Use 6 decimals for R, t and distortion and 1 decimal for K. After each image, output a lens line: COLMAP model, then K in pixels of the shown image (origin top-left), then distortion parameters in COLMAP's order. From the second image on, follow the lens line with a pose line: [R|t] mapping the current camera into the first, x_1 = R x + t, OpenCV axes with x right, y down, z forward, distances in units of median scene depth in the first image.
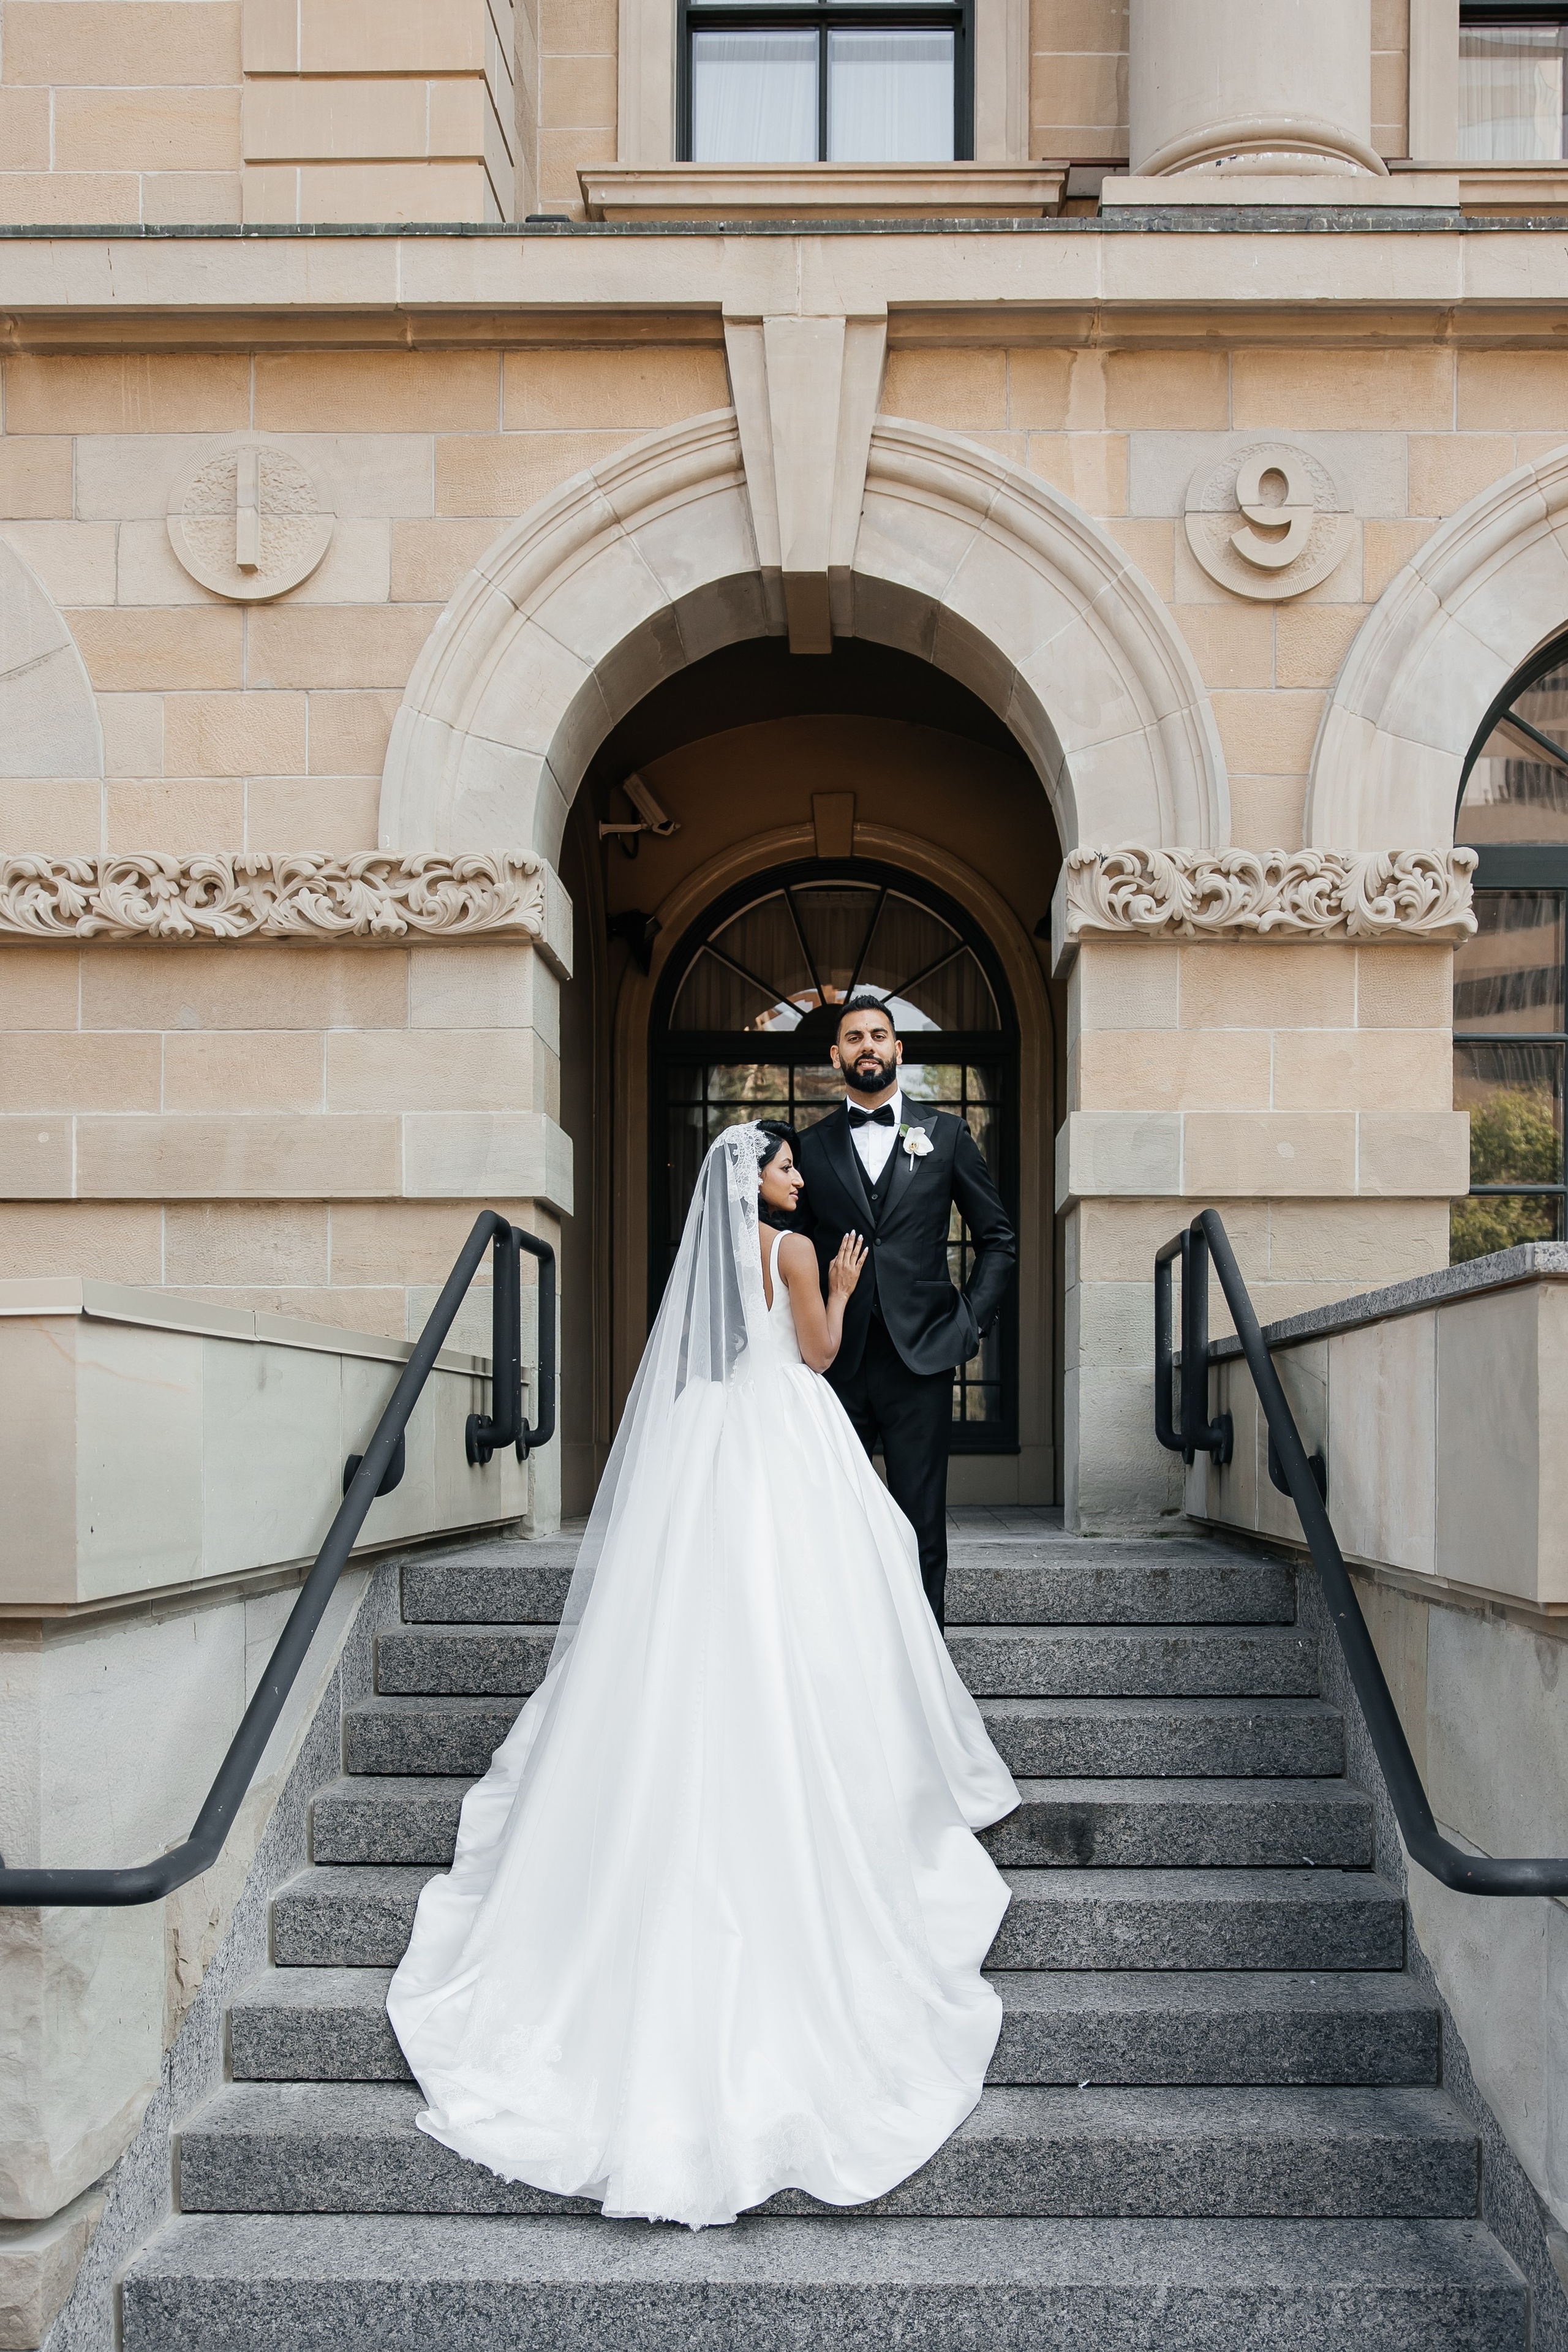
lens RADIAL K [[2004.5, 0, 868.8], [0, 2004.5, 1454.4], [0, 0, 1]] dist [-0.022130, 0.018764]
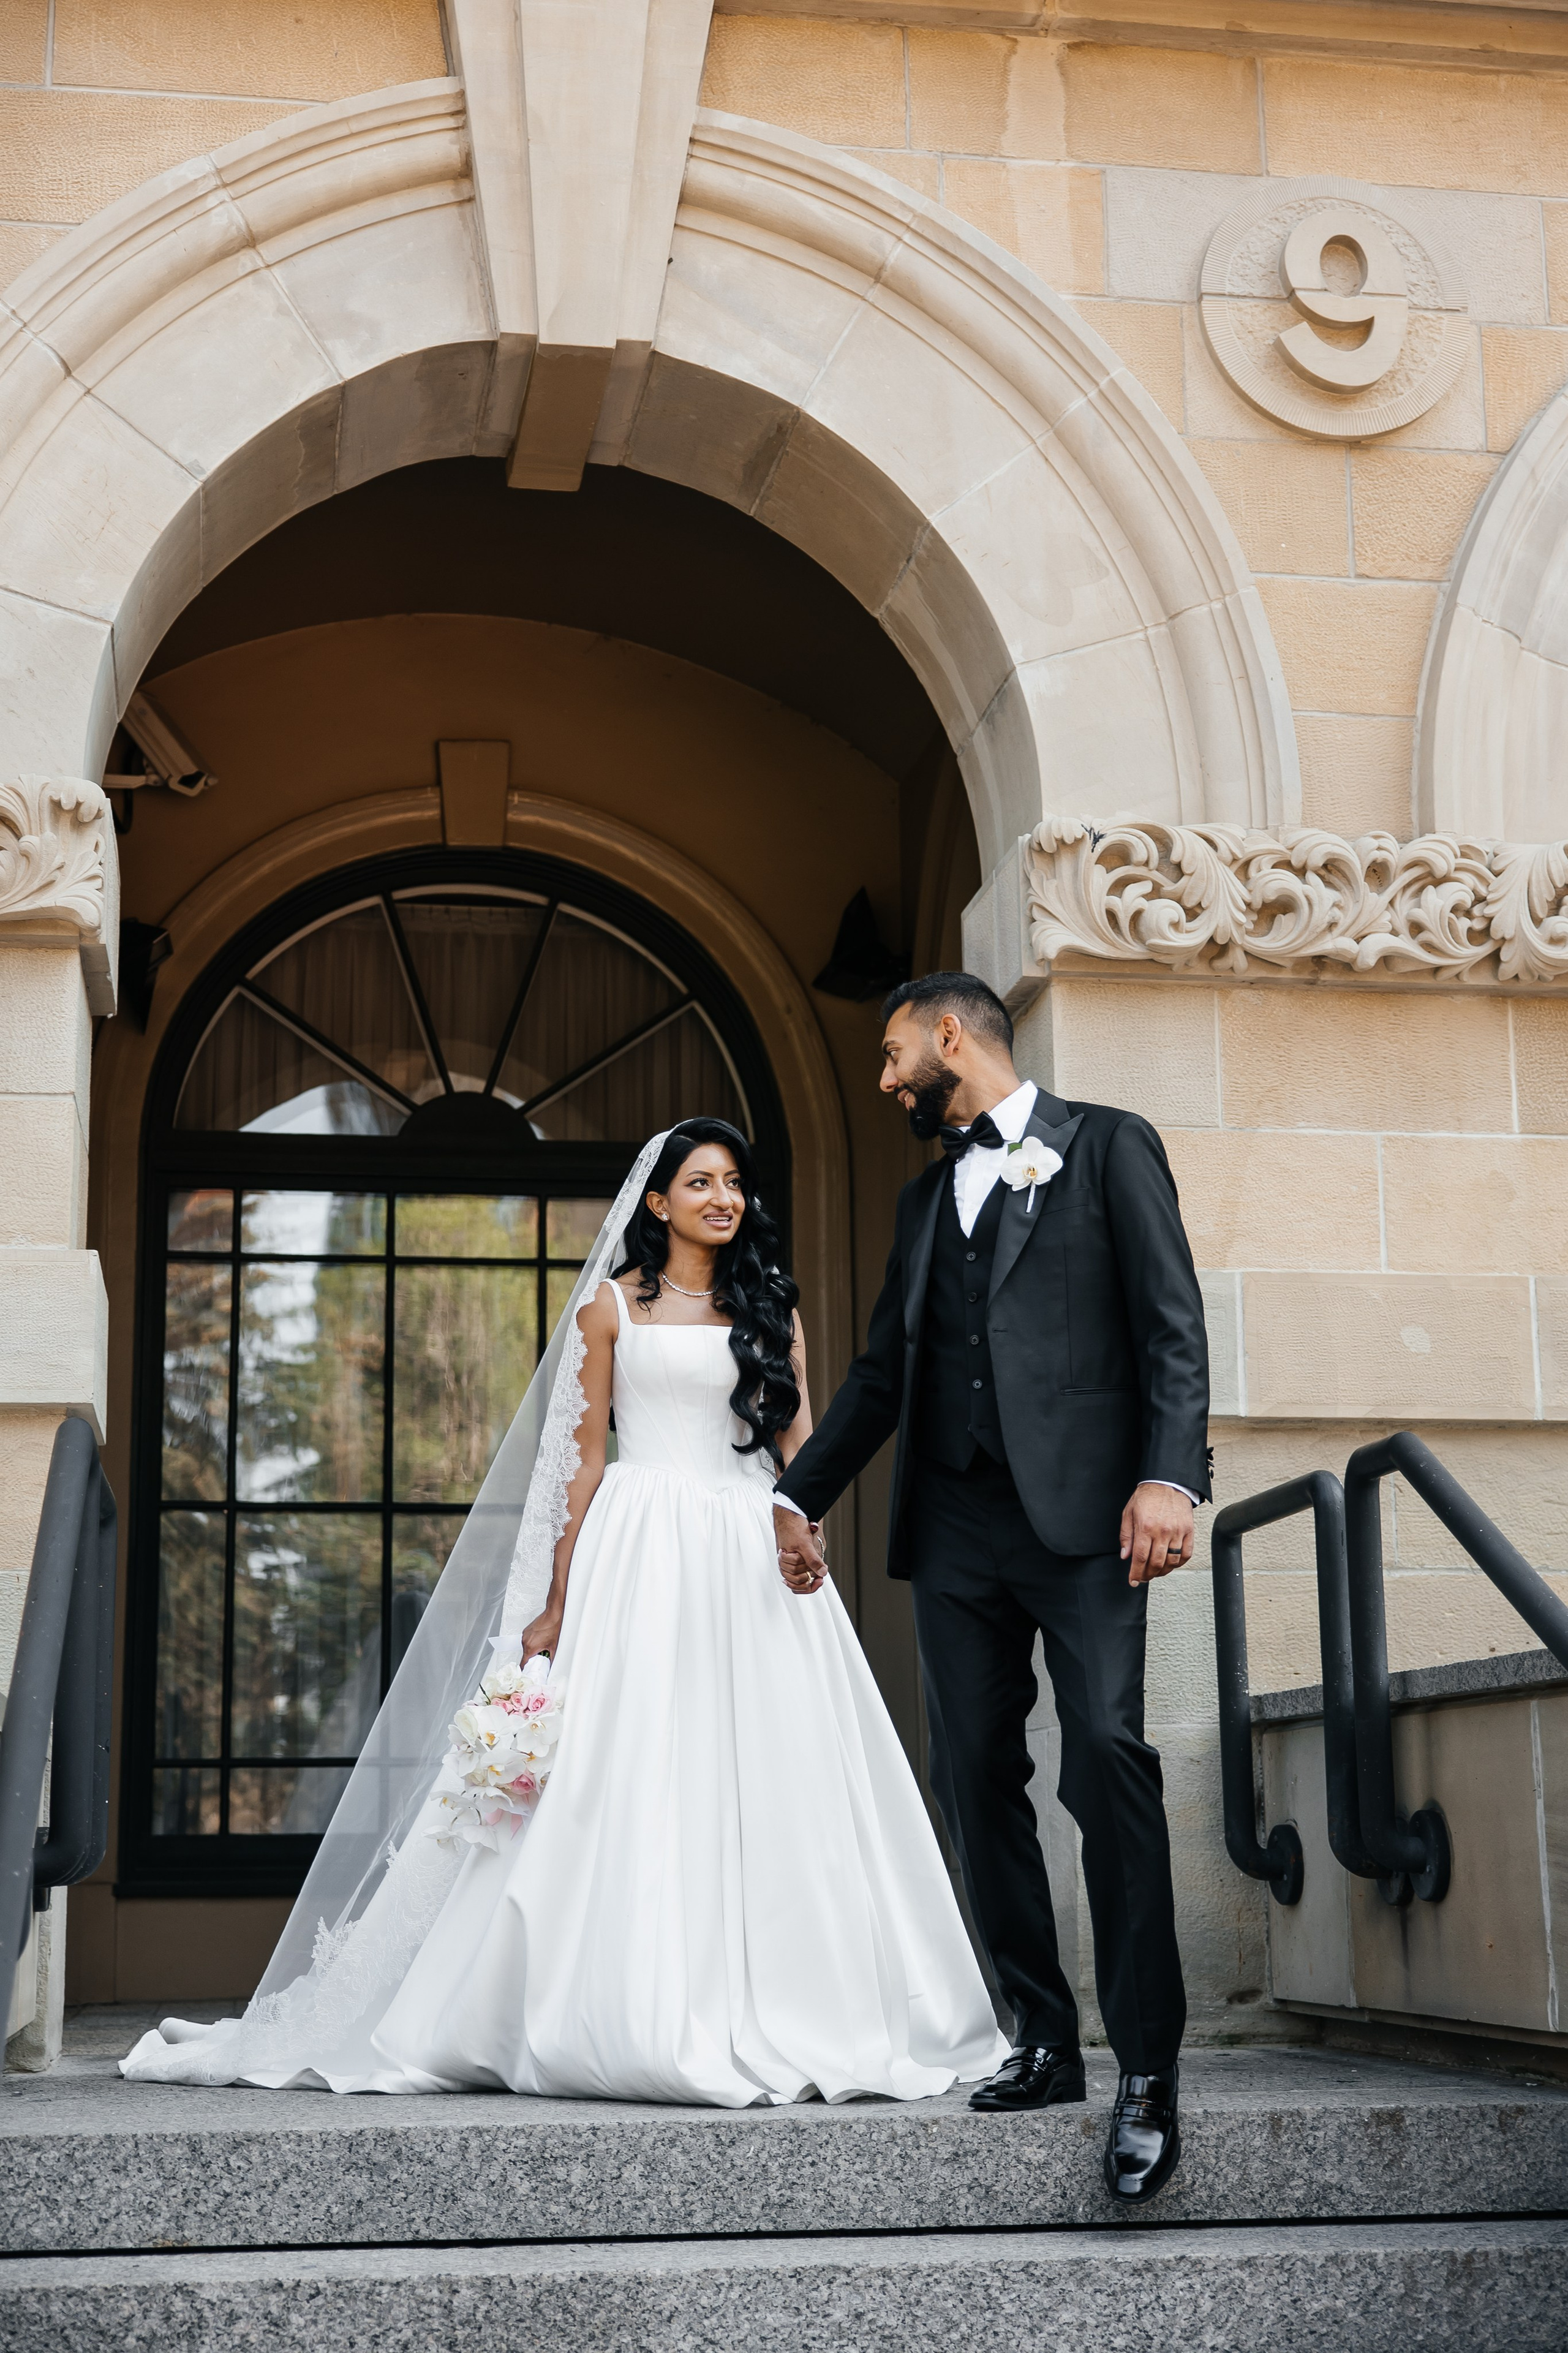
lens RADIAL K [[3305.7, 0, 761.9], [0, 3305.7, 1184.2], [0, 0, 1]] dist [0.010085, 0.036302]
pose [[0.986291, 0.023224, 0.163372, -0.131792], [0.011067, 0.978507, -0.205917, -0.002249], [-0.164643, 0.204902, 0.964836, 0.107976]]
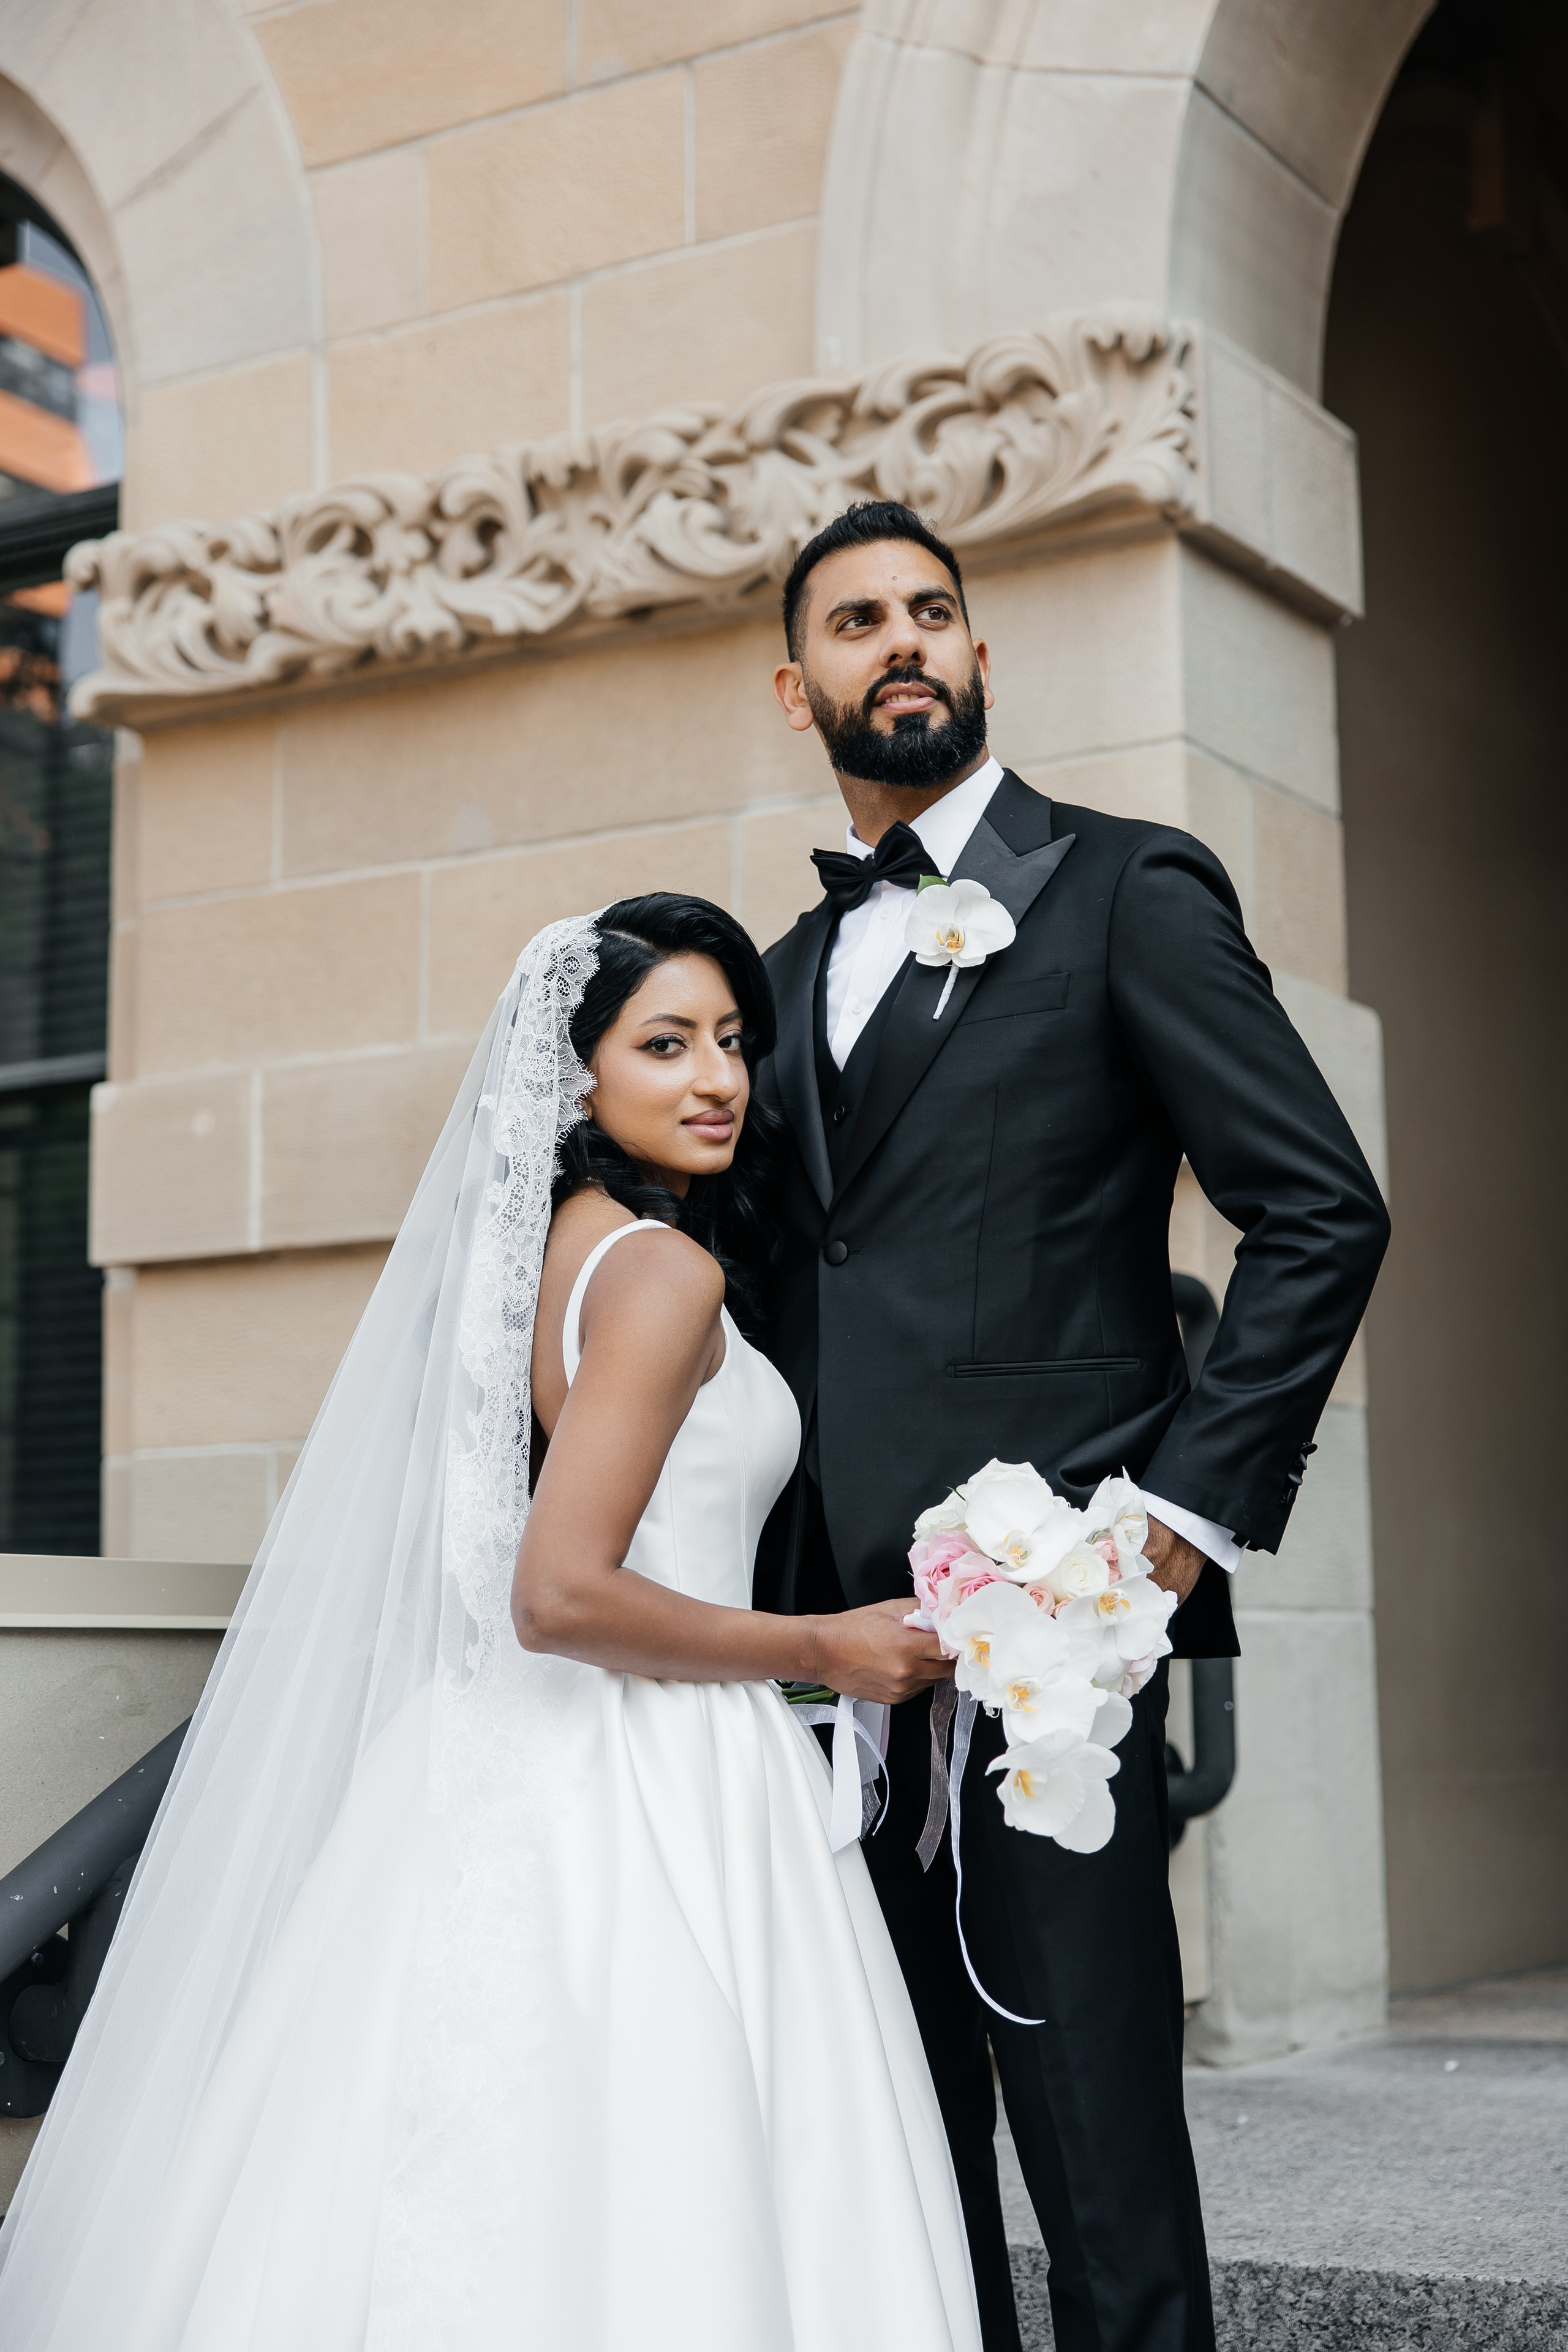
lens RADIAL K [[3608.6, 0, 777.3], [0, 3608.6, 1185.0], [0, 0, 1]] dist [0.031399, -0.022445]
pose [[0.862368, -0.083269, -0.499387, 0.114073], [0.012351, 0.989549, -0.143670, -0.024175], [0.506131, 0.117729, 0.854384, 0.364424]]
